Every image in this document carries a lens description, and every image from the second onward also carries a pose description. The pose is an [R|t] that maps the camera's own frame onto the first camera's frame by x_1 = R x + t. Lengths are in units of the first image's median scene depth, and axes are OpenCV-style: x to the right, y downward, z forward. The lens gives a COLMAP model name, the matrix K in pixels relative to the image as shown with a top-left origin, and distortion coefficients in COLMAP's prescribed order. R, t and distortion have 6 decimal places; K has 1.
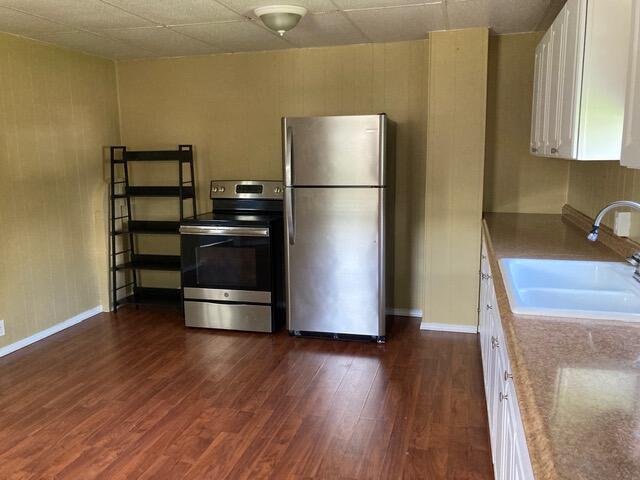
lens RADIAL K [[528.1, 0, 325.2], [0, 528.1, 237.9], [0, 0, 1]] dist [0.029393, -0.001879]
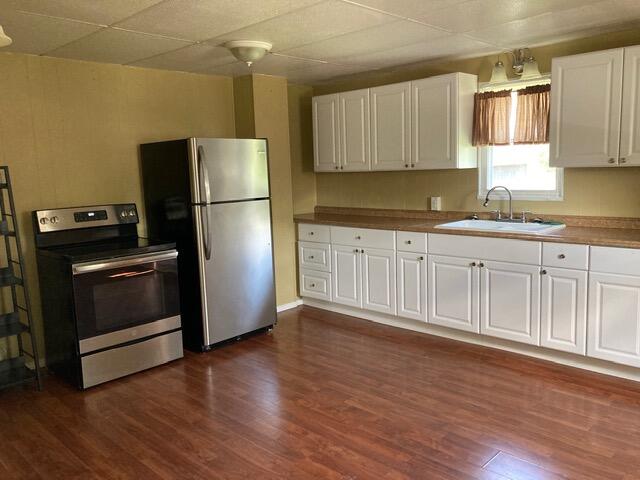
lens RADIAL K [[528.1, 0, 325.2], [0, 528.1, 237.9], [0, 0, 1]] dist [0.029393, -0.001879]
pose [[0.483740, -0.120197, 0.866919, -1.075351], [0.167407, 0.984943, 0.043148, -0.046111], [-0.859052, 0.124256, 0.496579, 0.368012]]
